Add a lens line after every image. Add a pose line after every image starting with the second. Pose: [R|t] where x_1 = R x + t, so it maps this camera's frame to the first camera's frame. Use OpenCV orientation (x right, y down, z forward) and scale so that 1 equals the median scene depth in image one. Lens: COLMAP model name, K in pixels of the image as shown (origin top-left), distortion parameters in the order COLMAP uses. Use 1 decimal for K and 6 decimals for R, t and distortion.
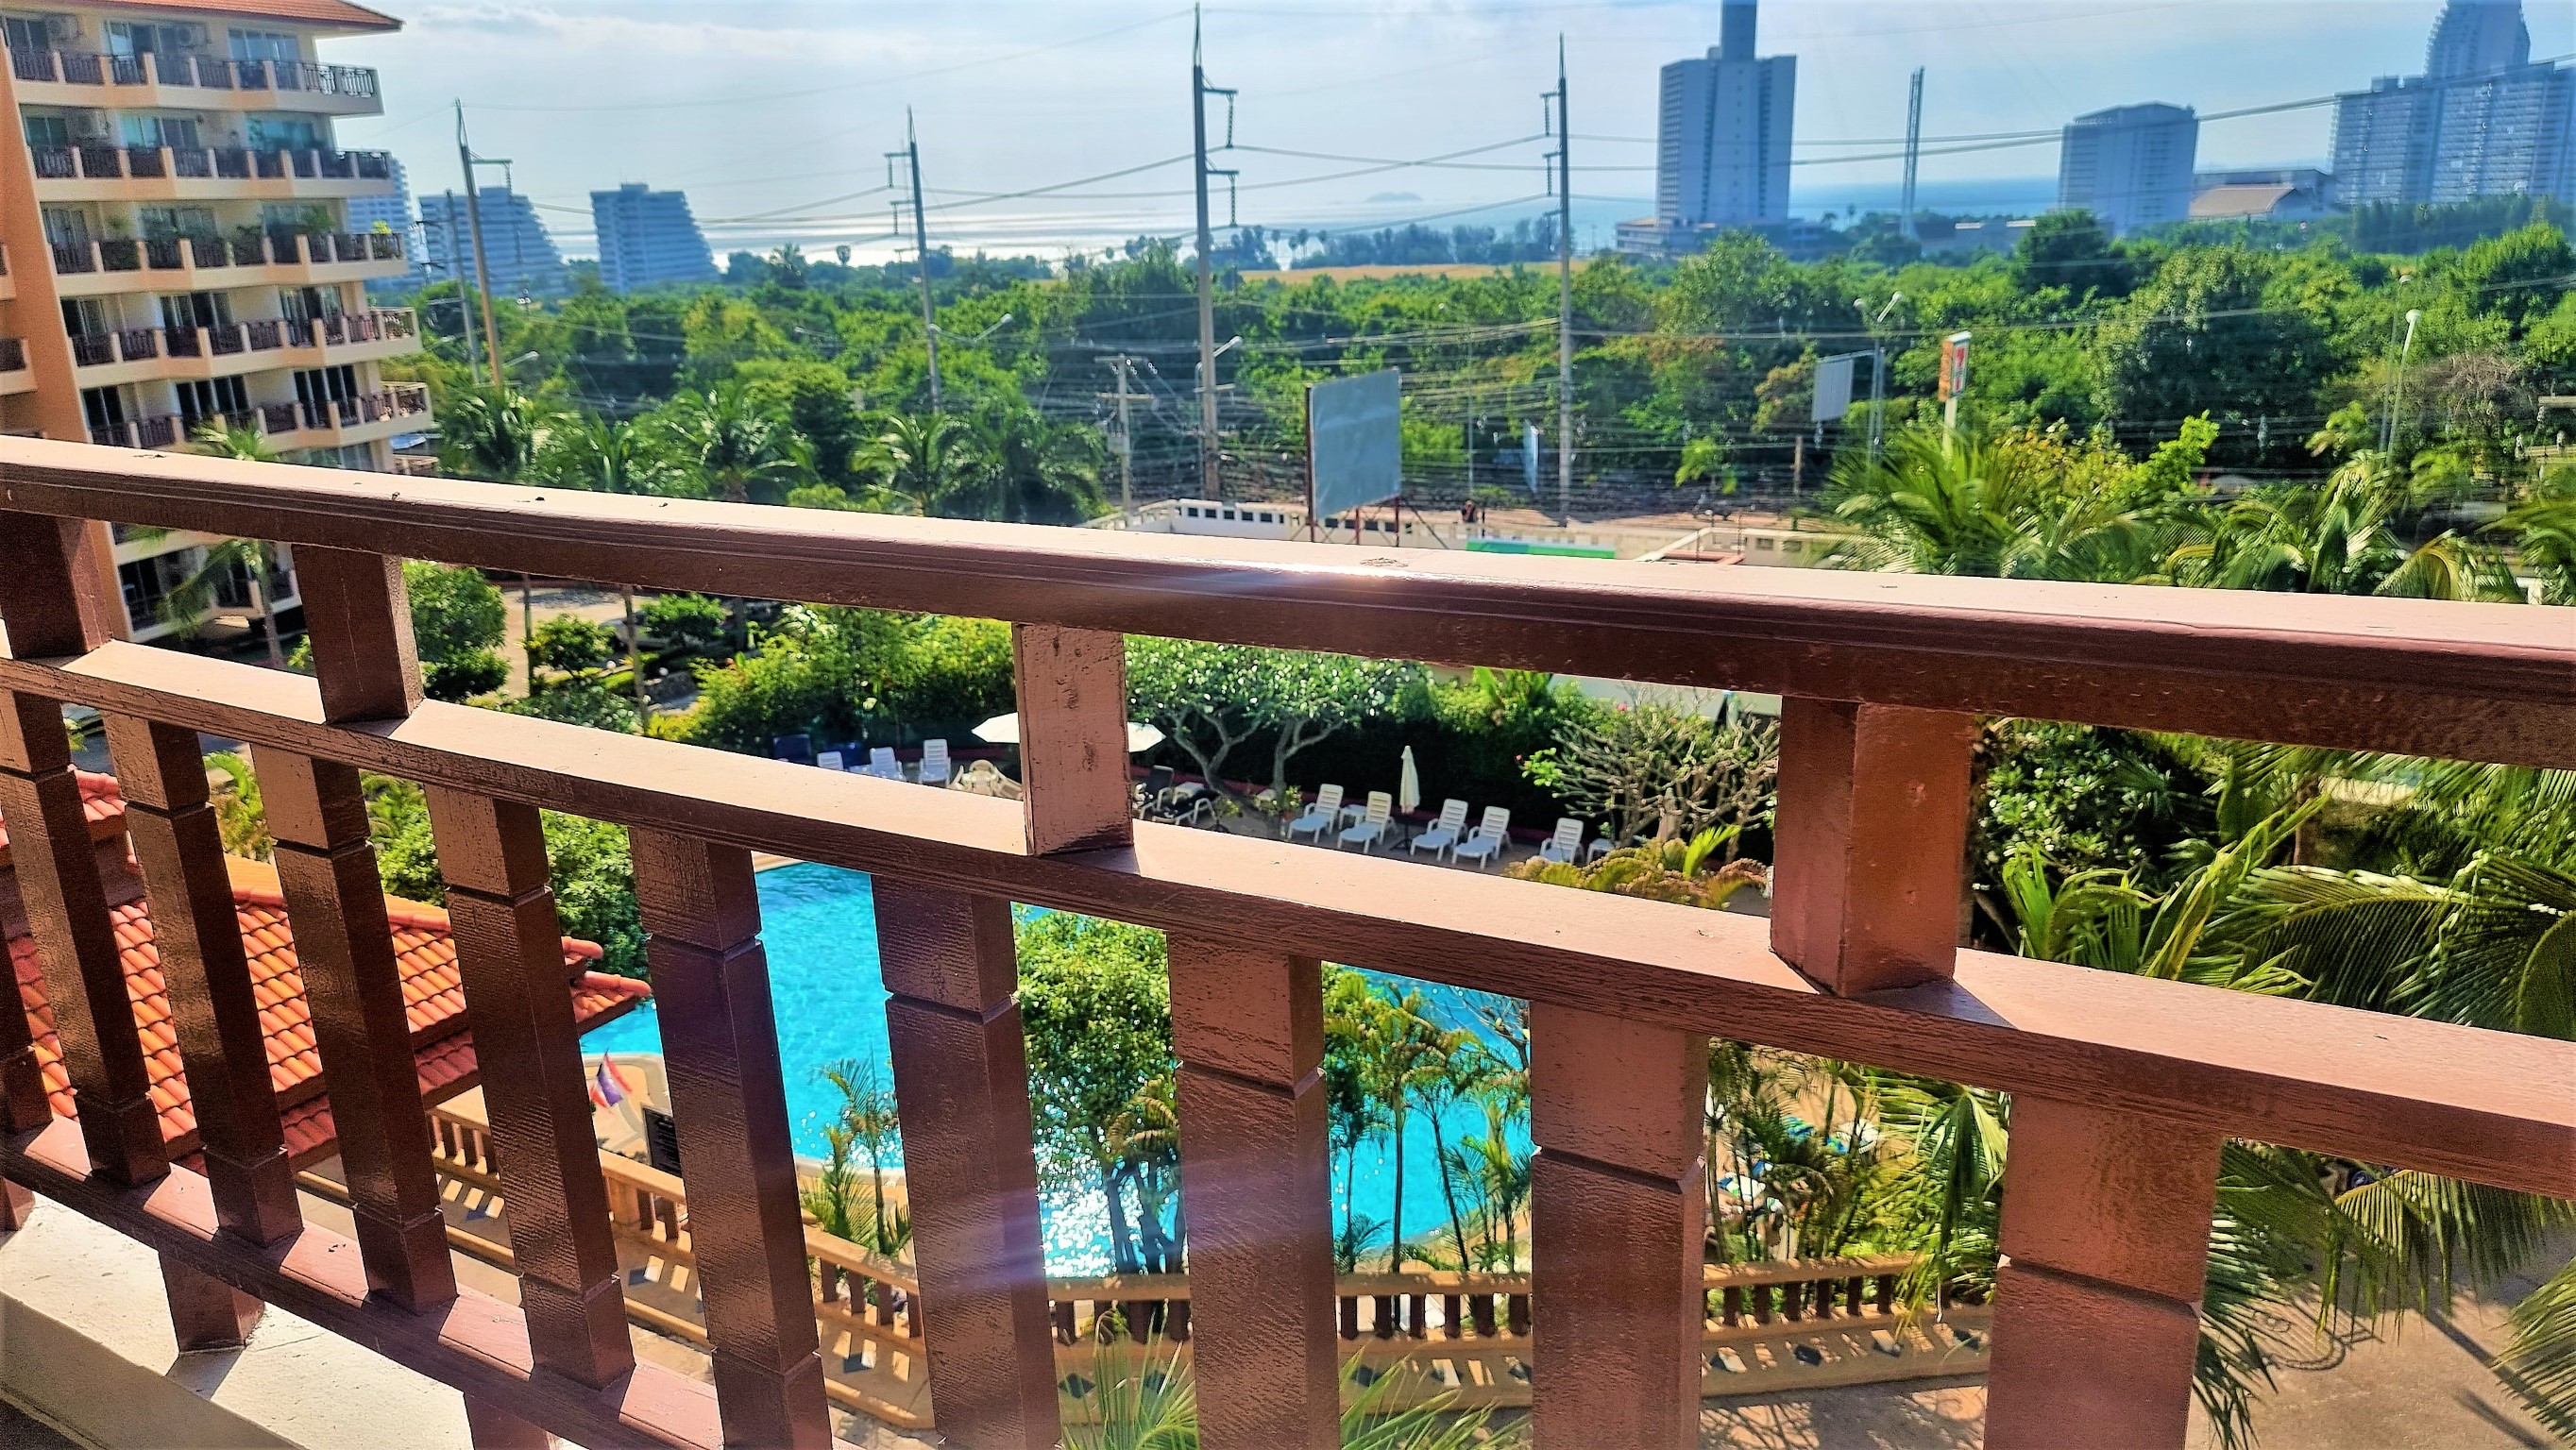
lens RADIAL K [[1788.8, 0, 1240.2], [0, 1788.8, 721.6], [0, 0, 1]] dist [0.076209, -0.064427]
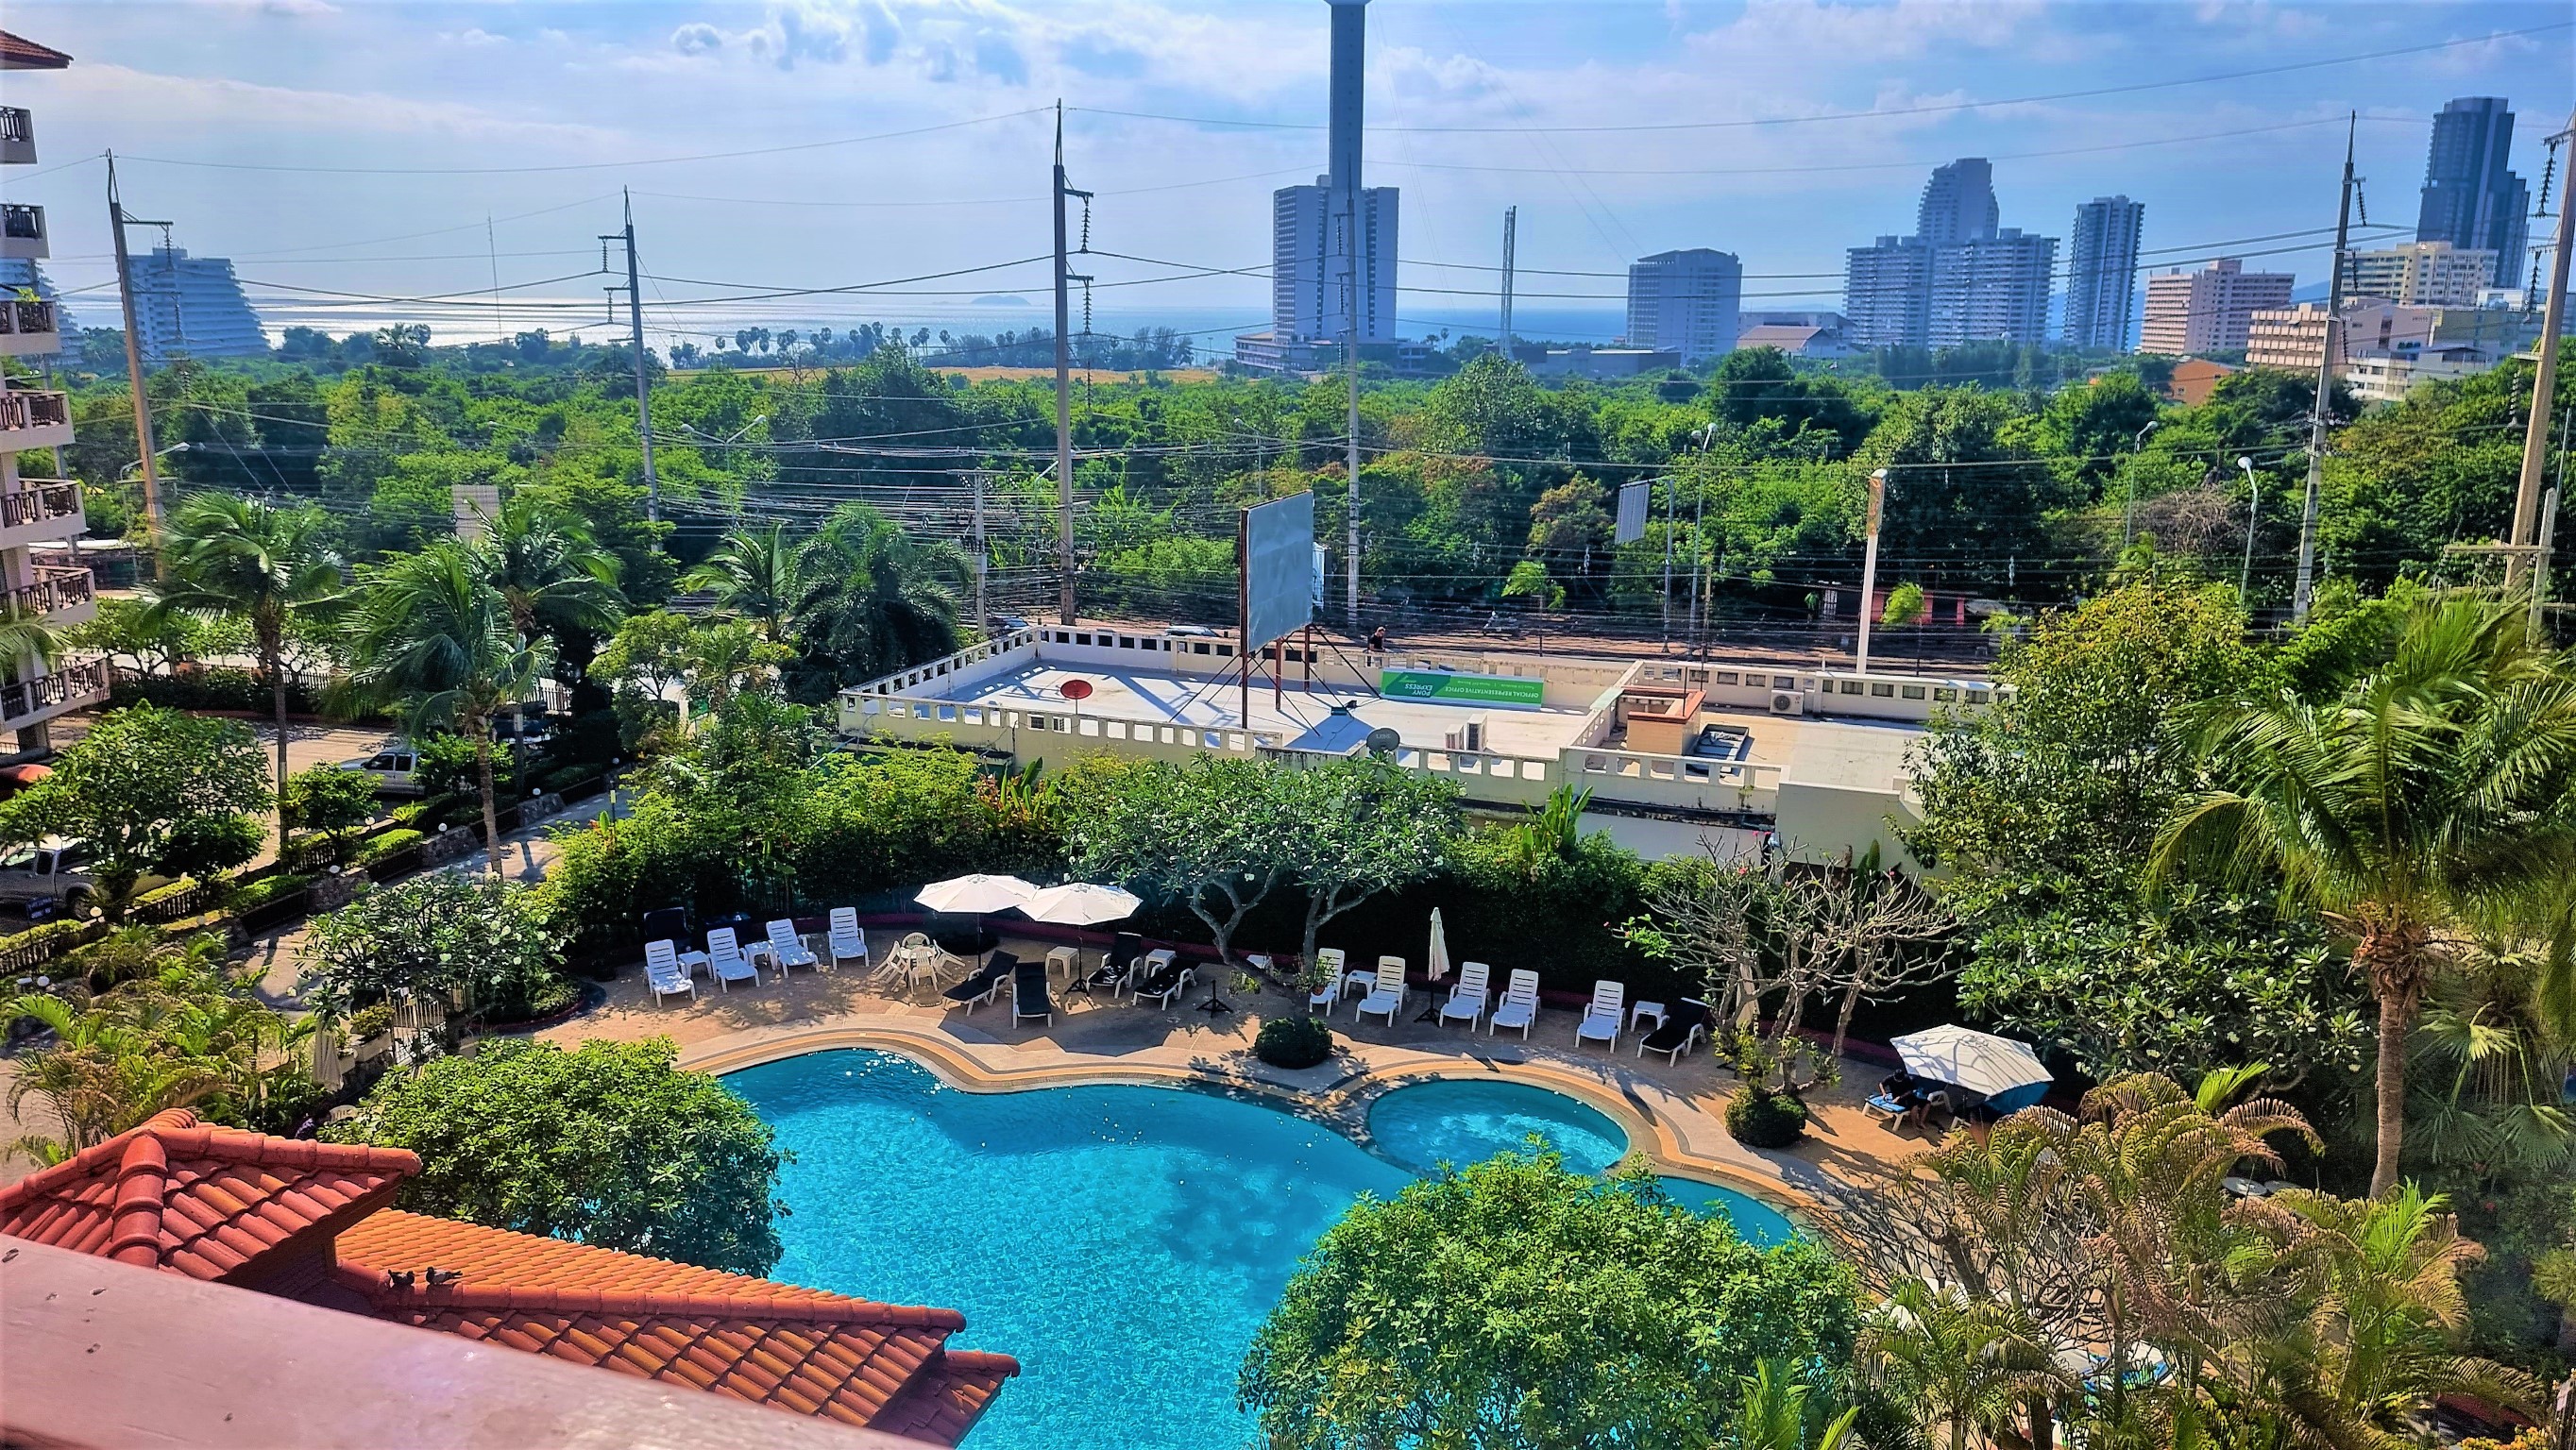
lens RADIAL K [[1788.8, 0, 1265.5], [0, 1788.8, 720.8], [0, 0, 1]] dist [0.076209, -0.064427]
pose [[0.974591, -0.011295, 0.223707, -0.108726], [0.023511, 0.998369, -0.052019, -0.019855], [-0.222754, 0.055957, 0.973267, 0.069384]]
